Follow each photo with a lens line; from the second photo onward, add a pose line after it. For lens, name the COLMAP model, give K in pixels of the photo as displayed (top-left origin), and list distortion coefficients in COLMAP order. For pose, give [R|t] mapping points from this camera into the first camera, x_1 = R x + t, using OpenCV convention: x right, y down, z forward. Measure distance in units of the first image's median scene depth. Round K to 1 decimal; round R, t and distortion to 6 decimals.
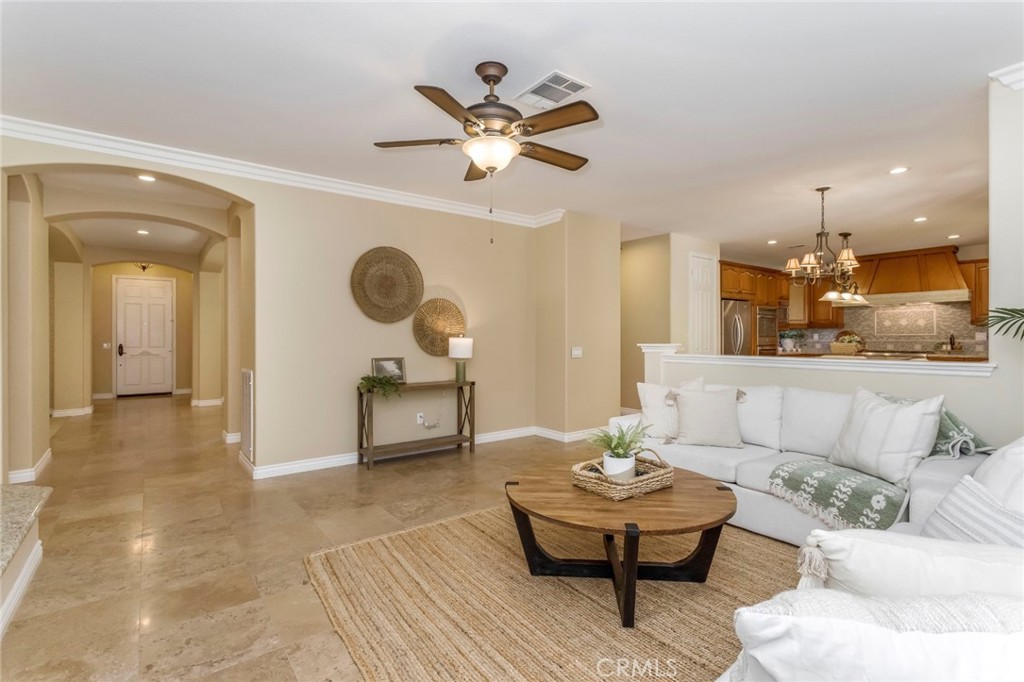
lens RADIAL K [[481.3, 0, 511.9], [0, 481.3, 339.0], [0, 0, 1]] dist [0.000703, 0.001052]
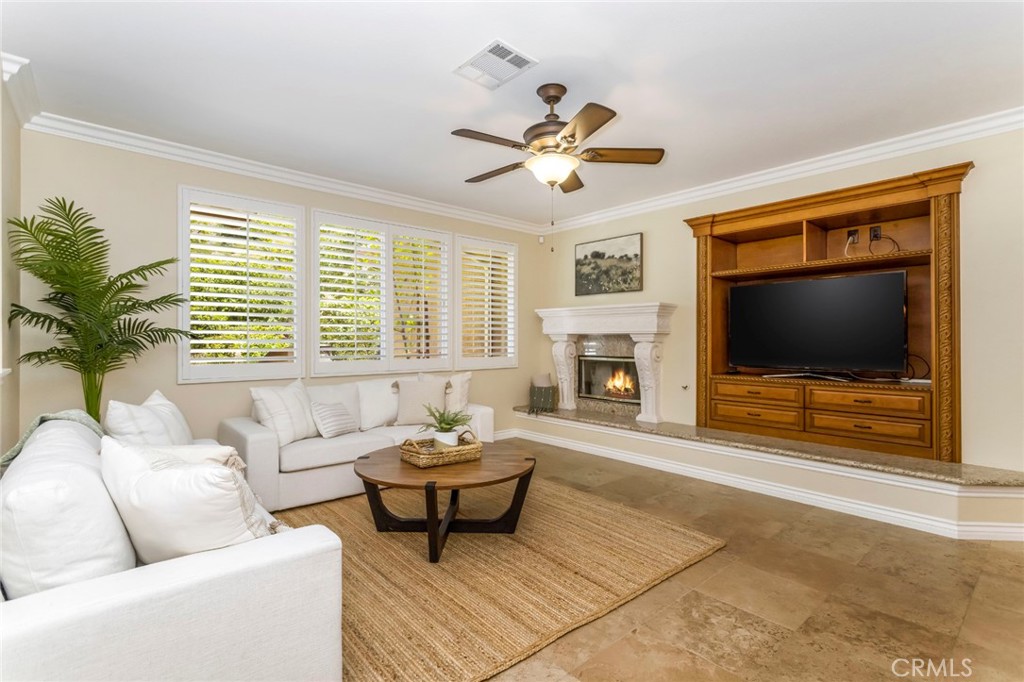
lens RADIAL K [[483.4, 0, 512.9], [0, 483.4, 342.6], [0, 0, 1]] dist [0.000173, 0.000177]
pose [[-0.997410, 0.000397, -0.071929, 0.040637], [-0.000400, 0.999939, 0.011059, -0.002896], [0.071929, 0.011059, -0.997348, 0.682537]]
